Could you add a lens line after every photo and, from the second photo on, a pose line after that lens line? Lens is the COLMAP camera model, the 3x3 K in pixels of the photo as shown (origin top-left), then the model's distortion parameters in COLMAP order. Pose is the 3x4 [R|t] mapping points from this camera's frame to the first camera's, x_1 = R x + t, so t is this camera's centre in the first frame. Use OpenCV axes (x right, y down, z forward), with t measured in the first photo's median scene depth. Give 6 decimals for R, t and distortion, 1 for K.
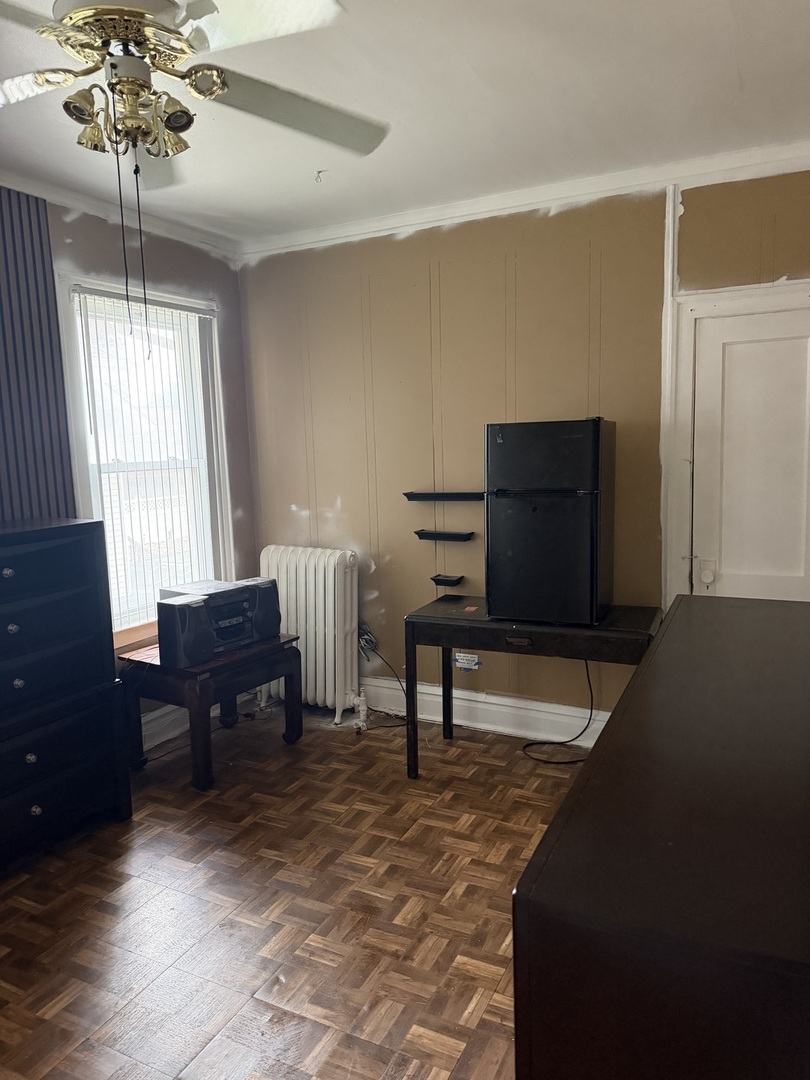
lens RADIAL K [[763.3, 0, 395.5], [0, 763.3, 549.1], [0, 0, 1]] dist [0.074000, -0.090075]
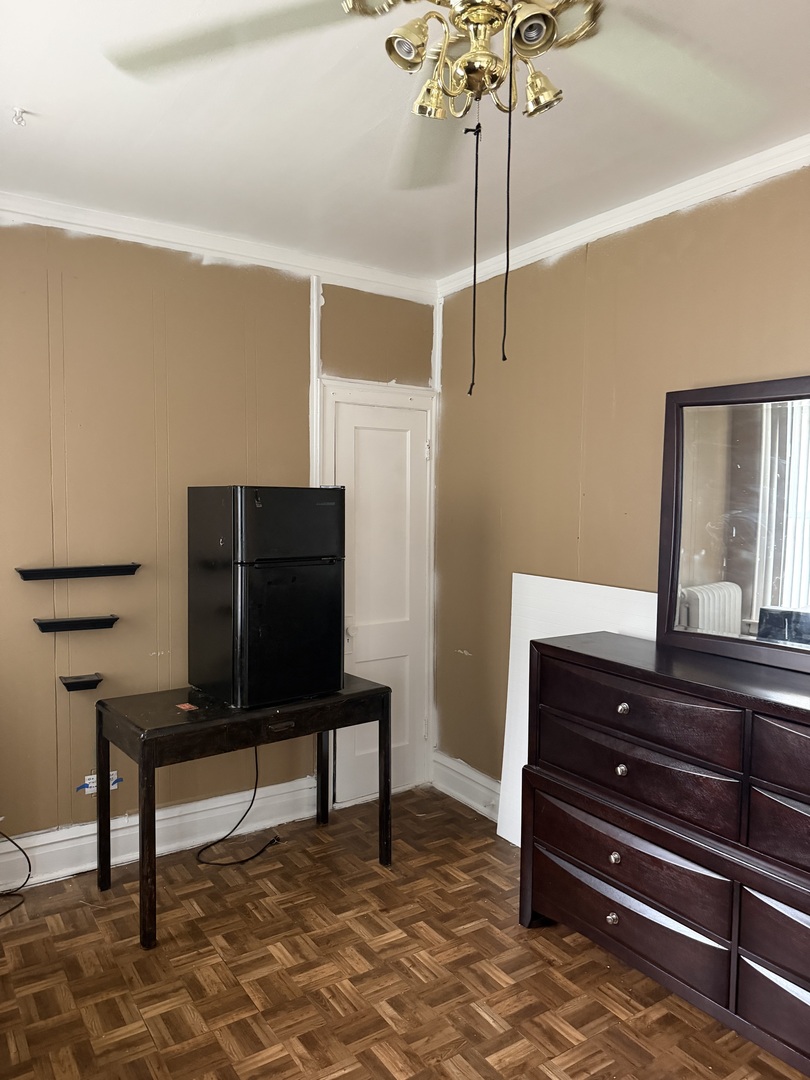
lens RADIAL K [[763.3, 0, 396.8], [0, 763.3, 551.6], [0, 0, 1]] dist [0.074000, -0.090075]
pose [[0.492055, -0.028120, 0.870110, -0.532113], [0.097663, 0.994952, -0.023075, -0.048199], [-0.865069, 0.096331, 0.492318, 0.401001]]
